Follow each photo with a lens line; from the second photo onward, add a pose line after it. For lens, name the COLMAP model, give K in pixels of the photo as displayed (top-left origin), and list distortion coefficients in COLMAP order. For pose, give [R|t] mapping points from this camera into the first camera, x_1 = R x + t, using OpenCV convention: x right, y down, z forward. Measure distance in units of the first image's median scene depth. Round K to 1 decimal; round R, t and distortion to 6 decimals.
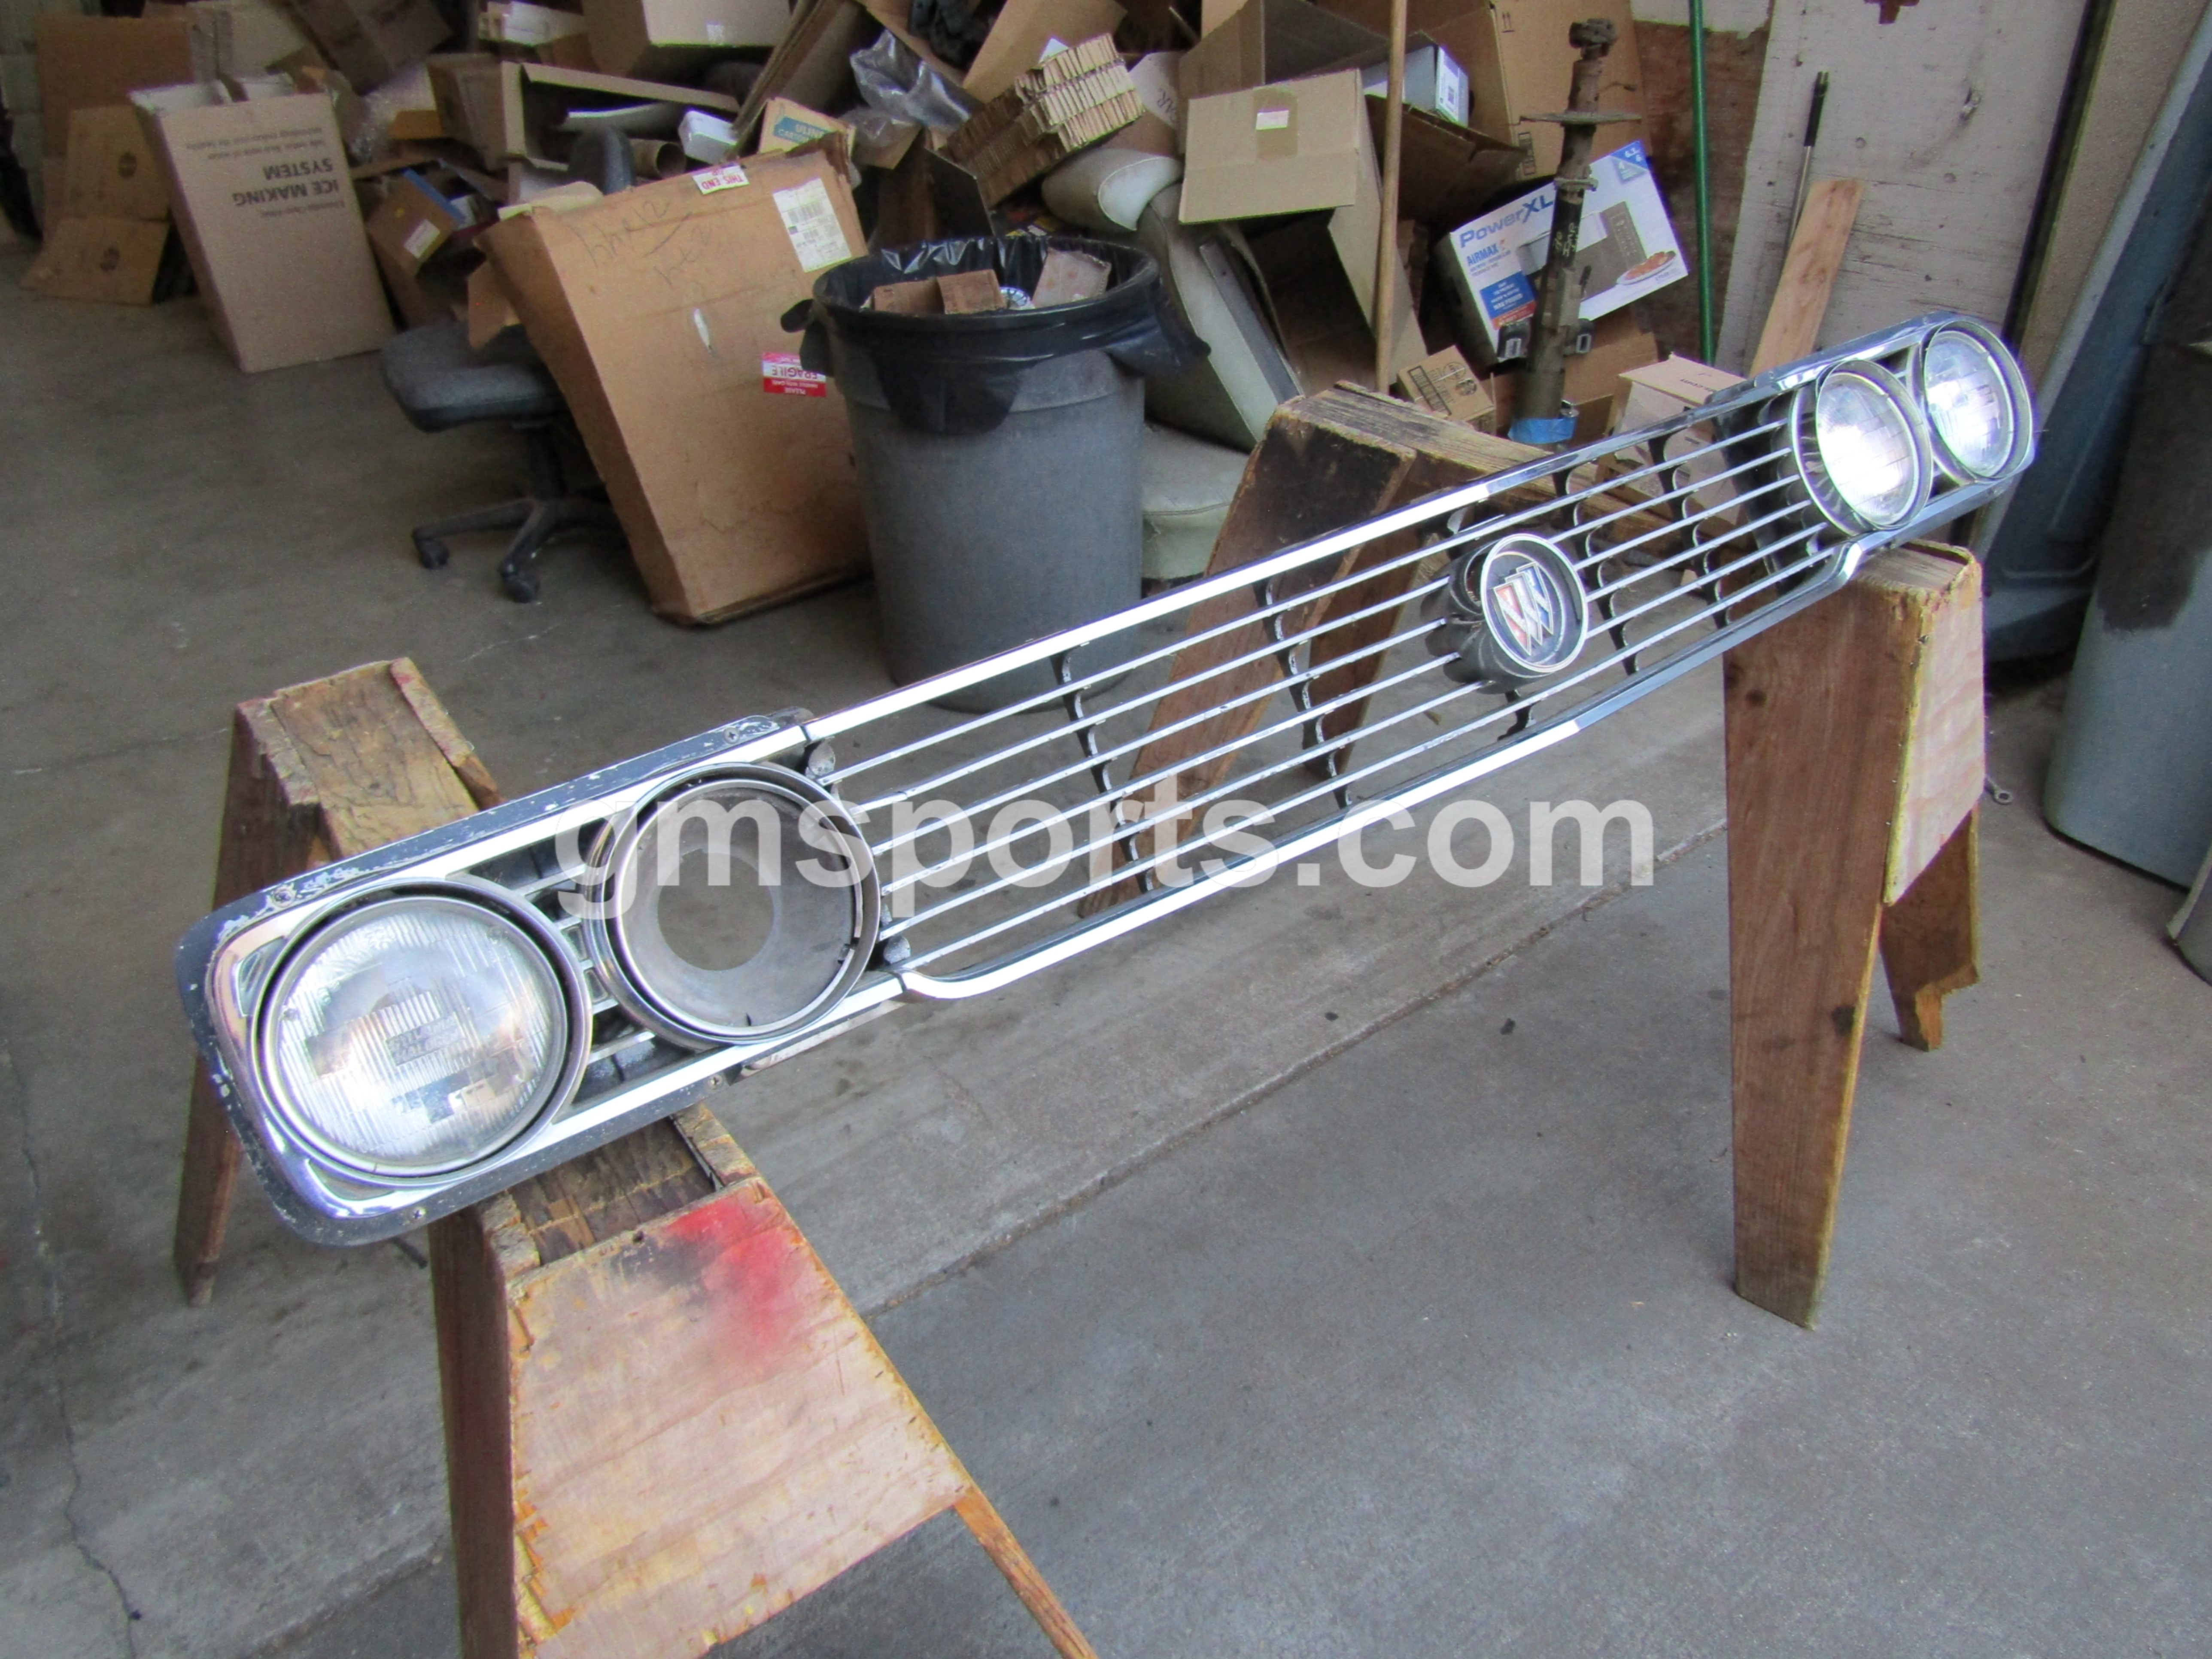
lens RADIAL K [[1570.2, 0, 1112.9], [0, 1570.2, 835.0], [0, 0, 1]] dist [-0.005230, 0.003710]
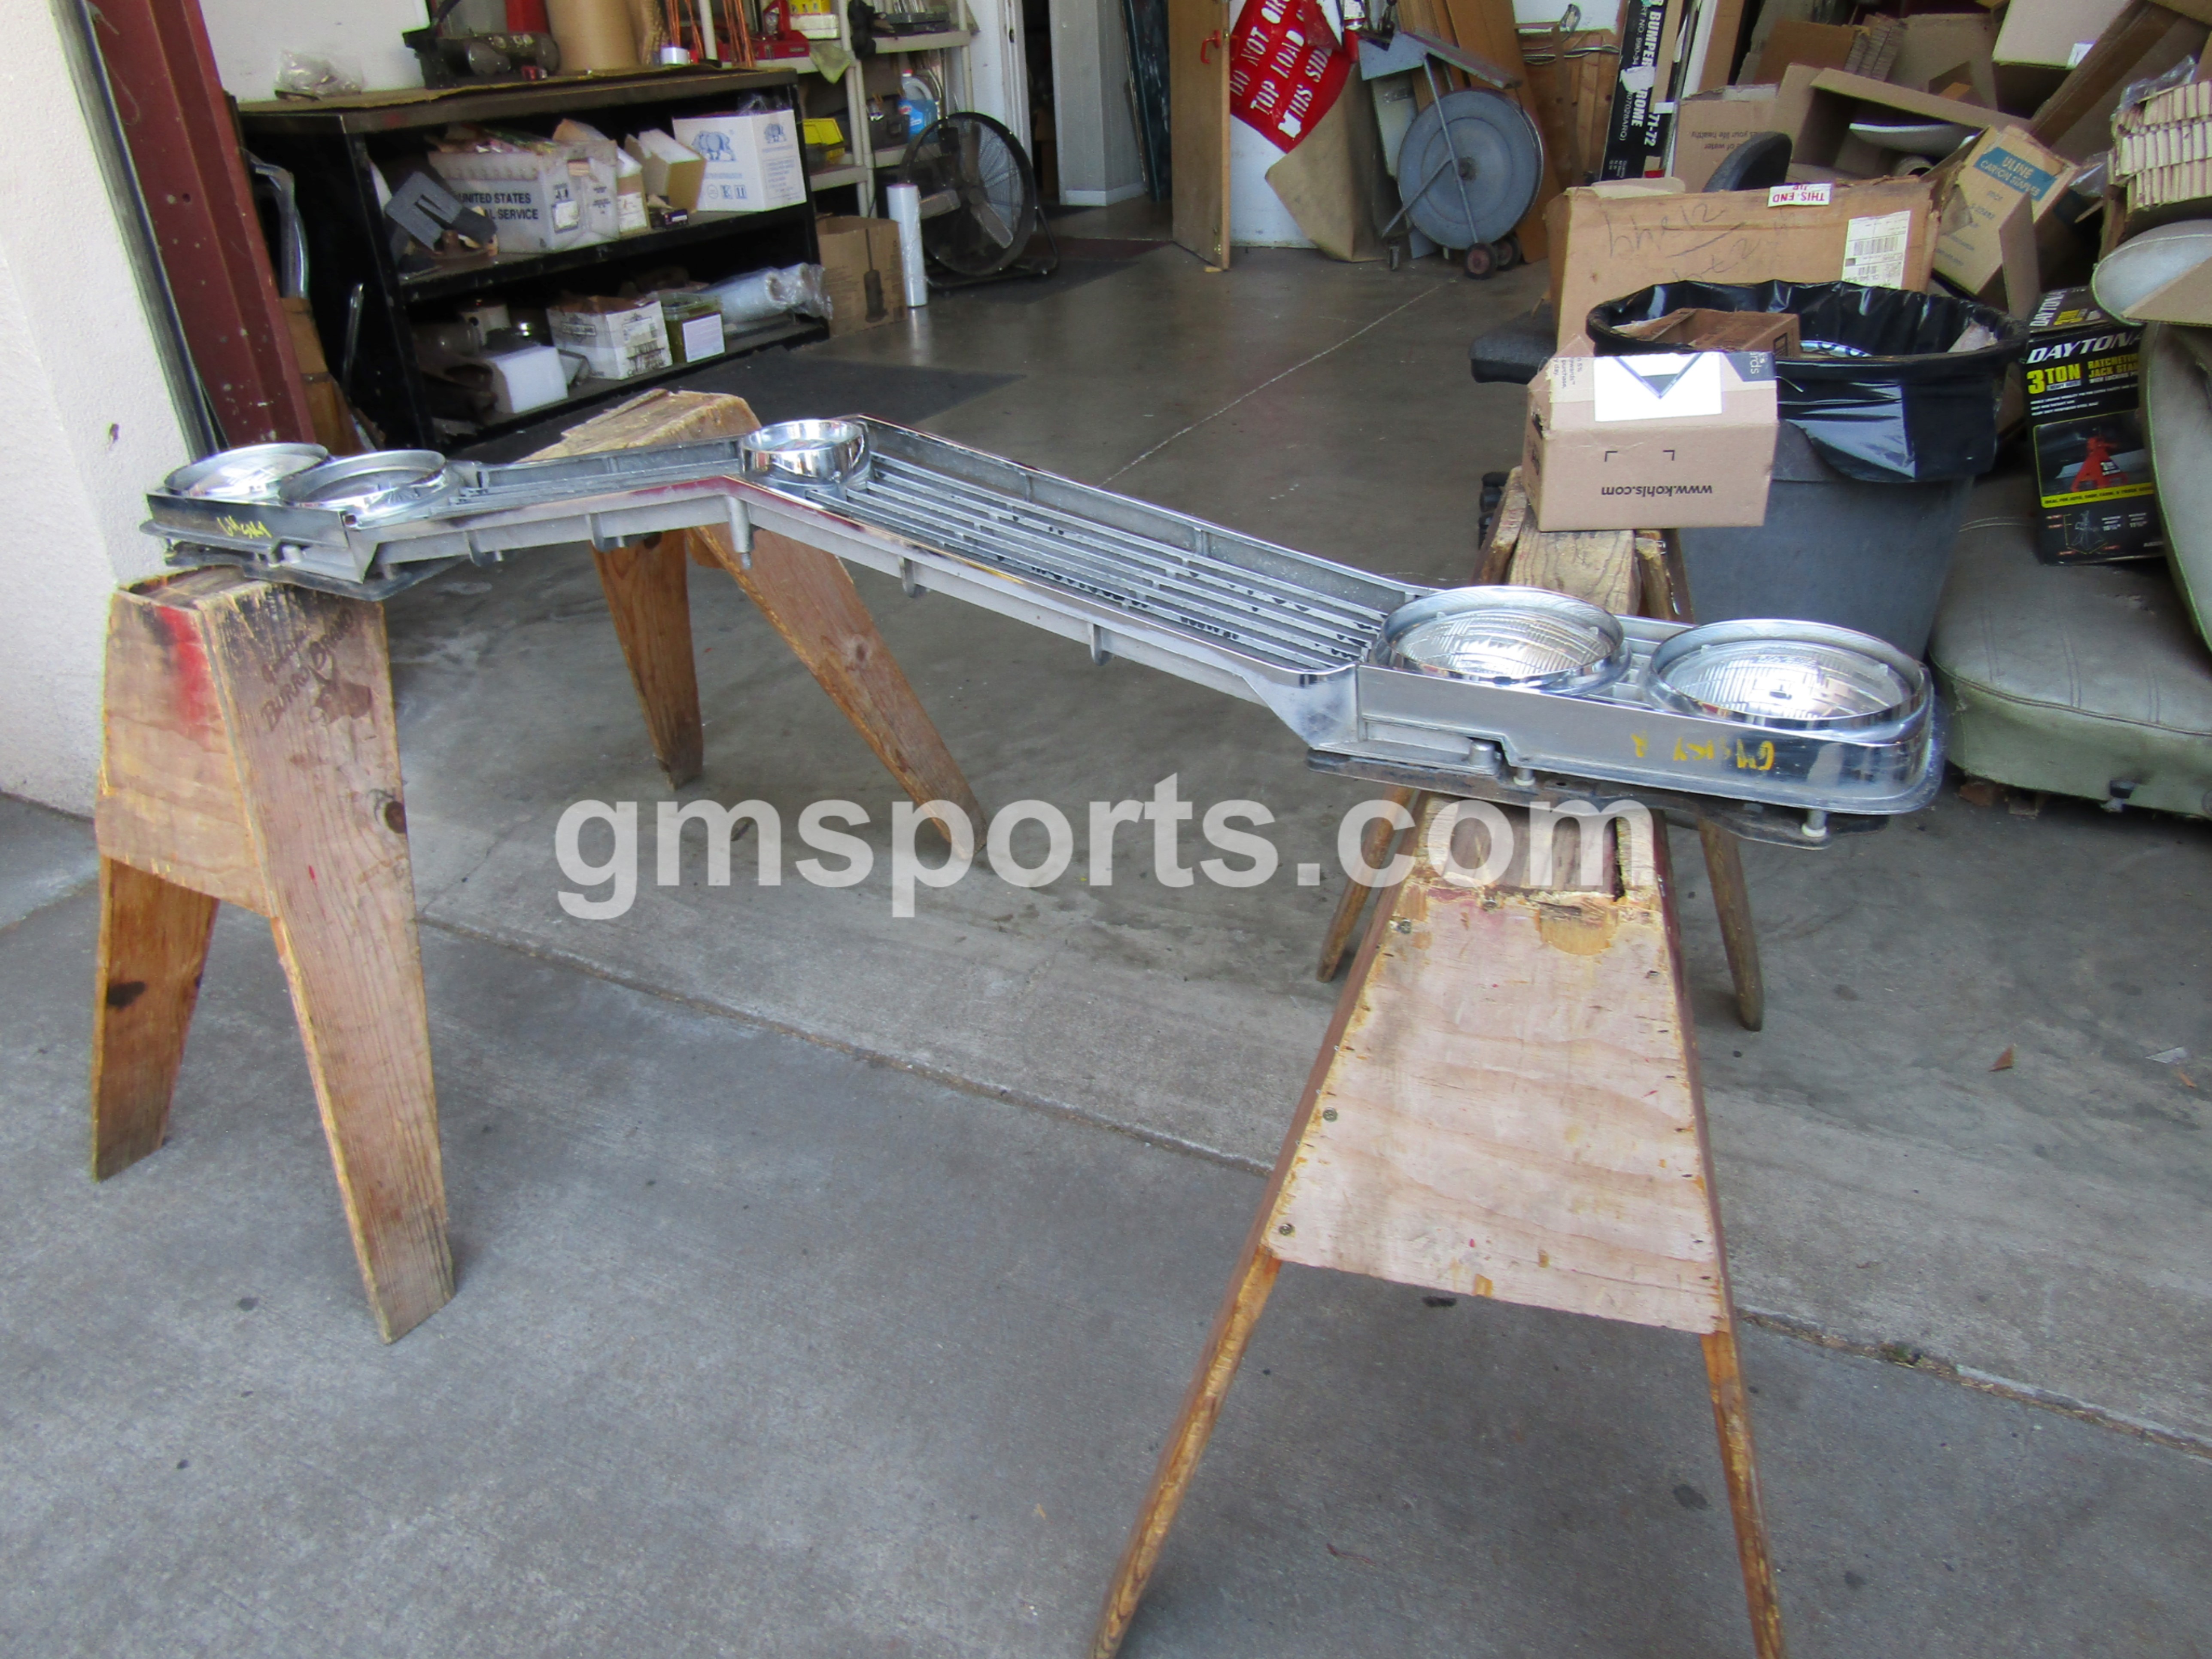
lens RADIAL K [[1587.8, 0, 1118.0], [0, 1587.8, 839.0], [0, 0, 1]] dist [-0.000147, 0.001348]
pose [[0.434713, 0.445227, -0.782814, 0.872310], [-0.464290, 0.855619, 0.228805, -0.223681], [0.771660, 0.263988, 0.578663, 0.459679]]
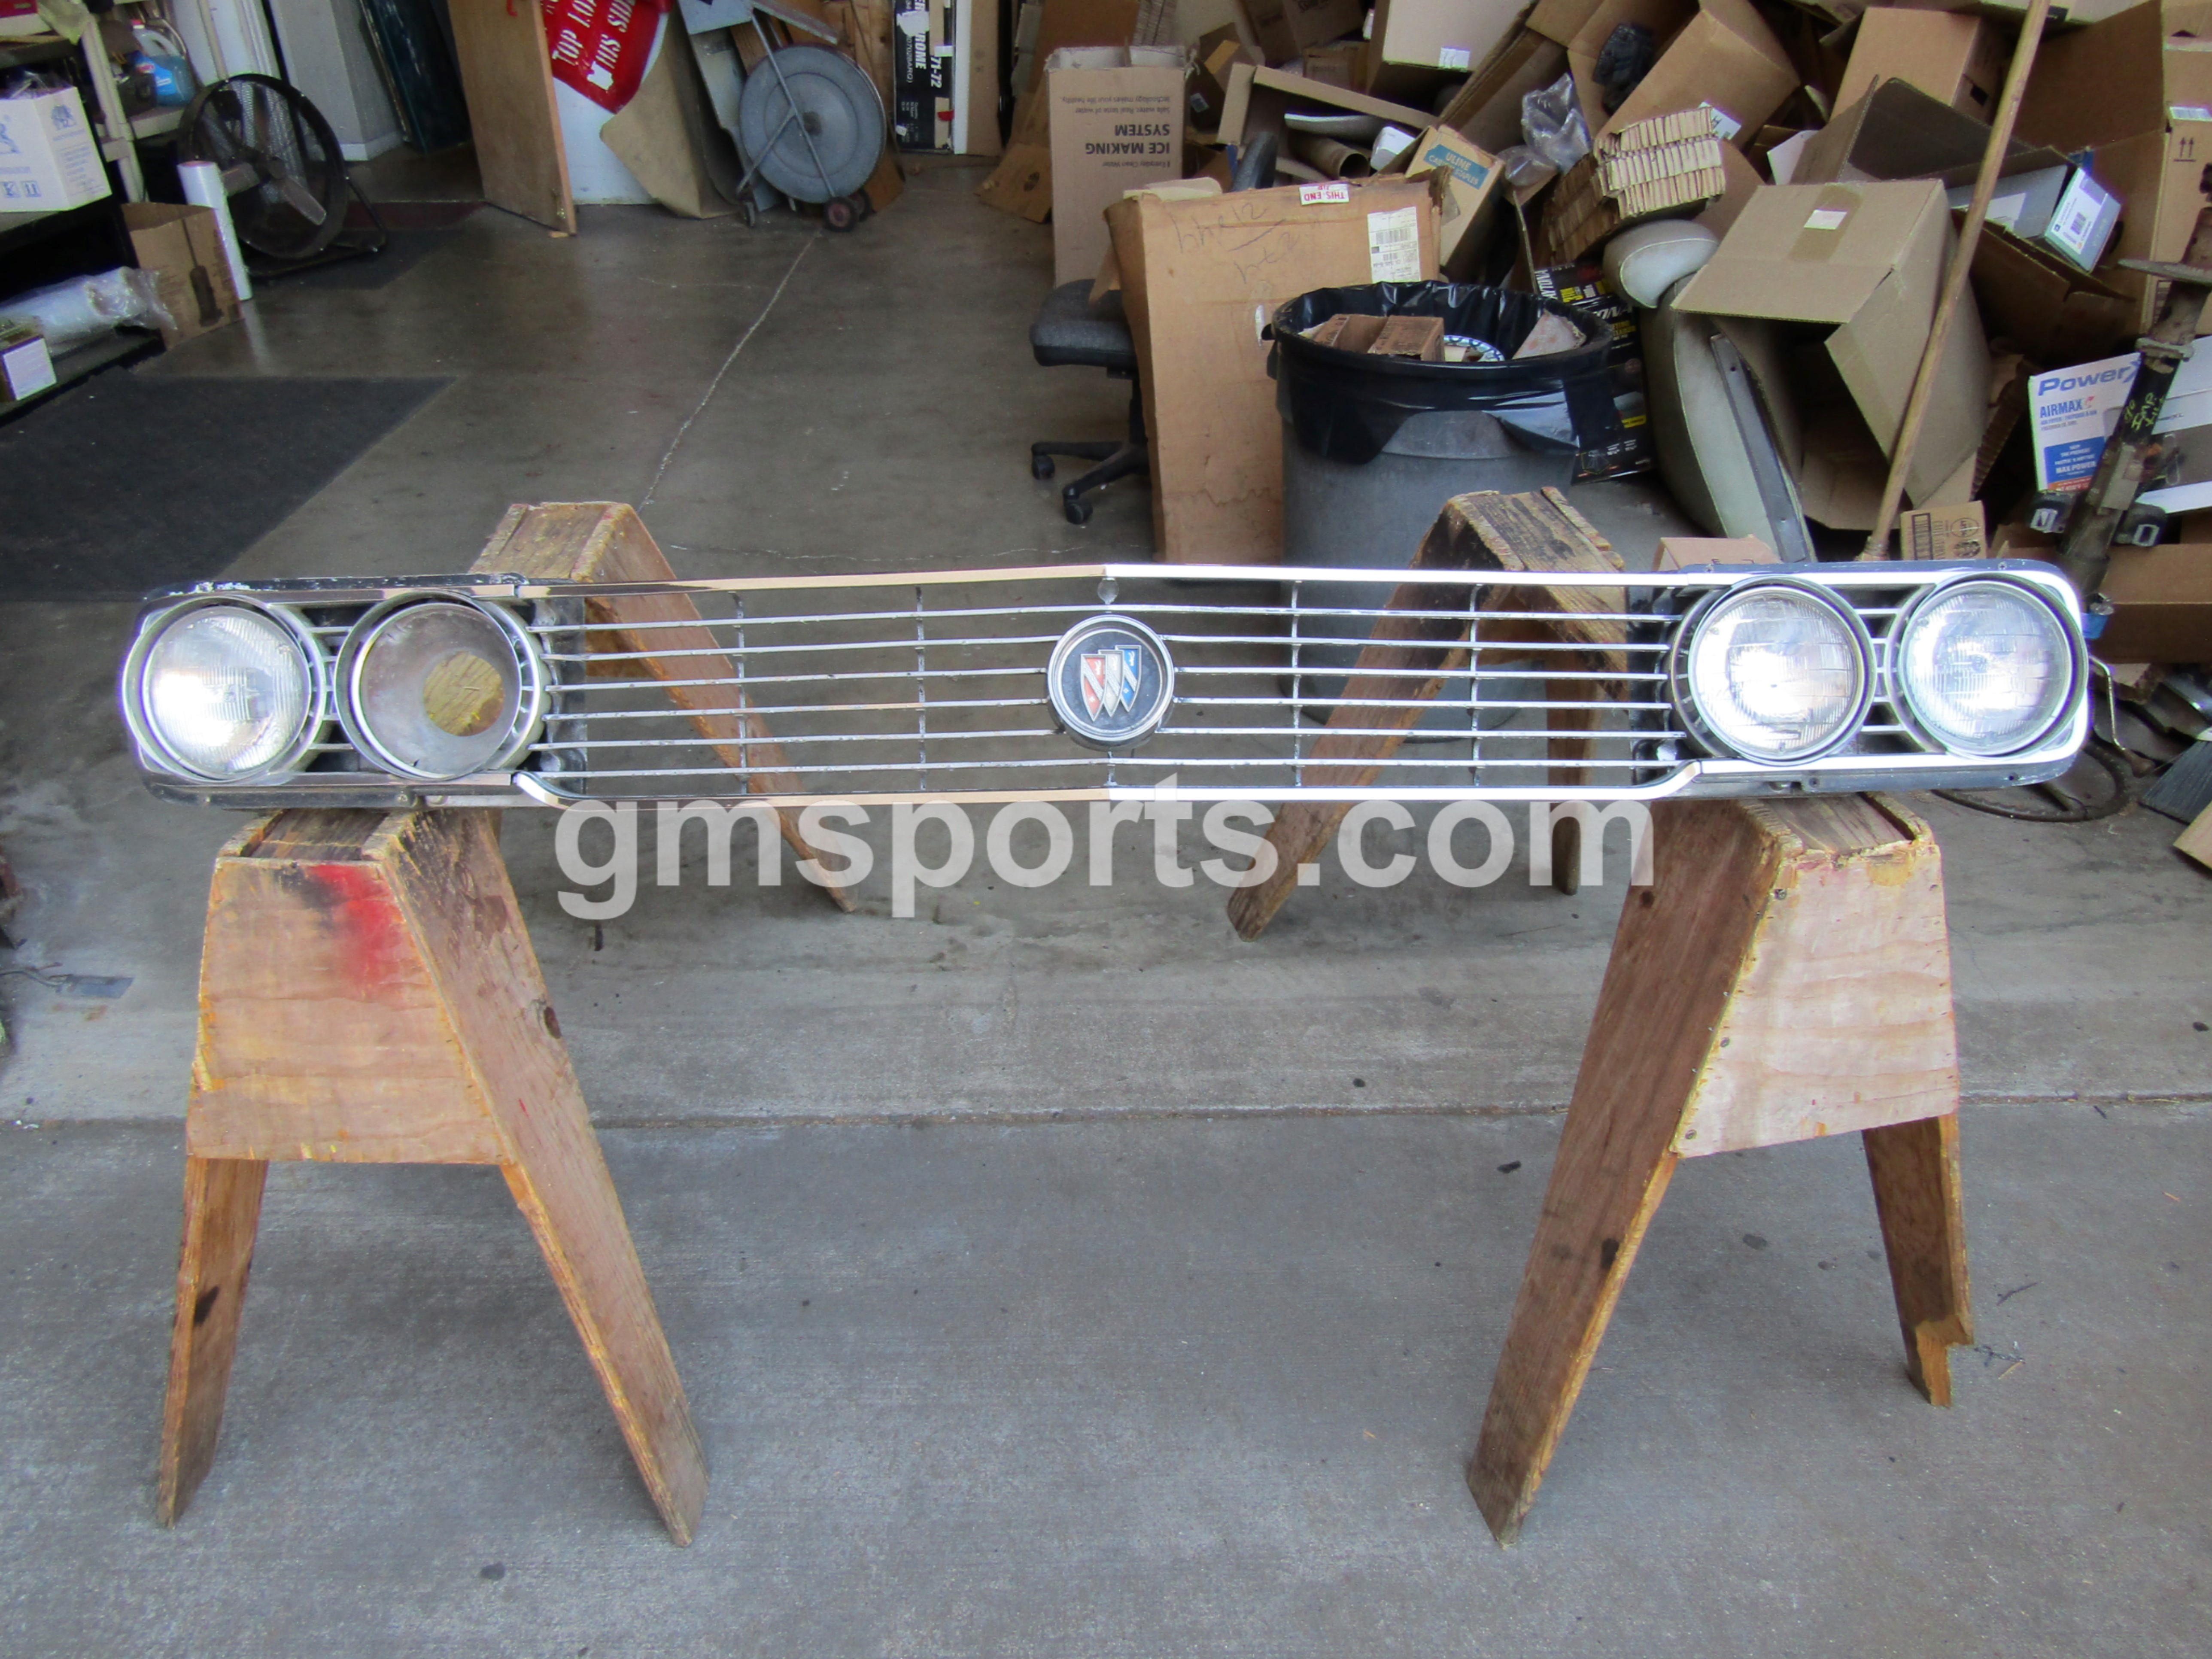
lens RADIAL K [[1582.9, 0, 1122.7], [0, 1582.9, 835.7], [0, 0, 1]] dist [0.002003, -0.003380]
pose [[0.813128, 0.338912, -0.473245, 0.566184], [-0.337544, 0.936902, 0.090991, -0.097597], [0.474222, 0.085753, 0.876219, 0.013554]]
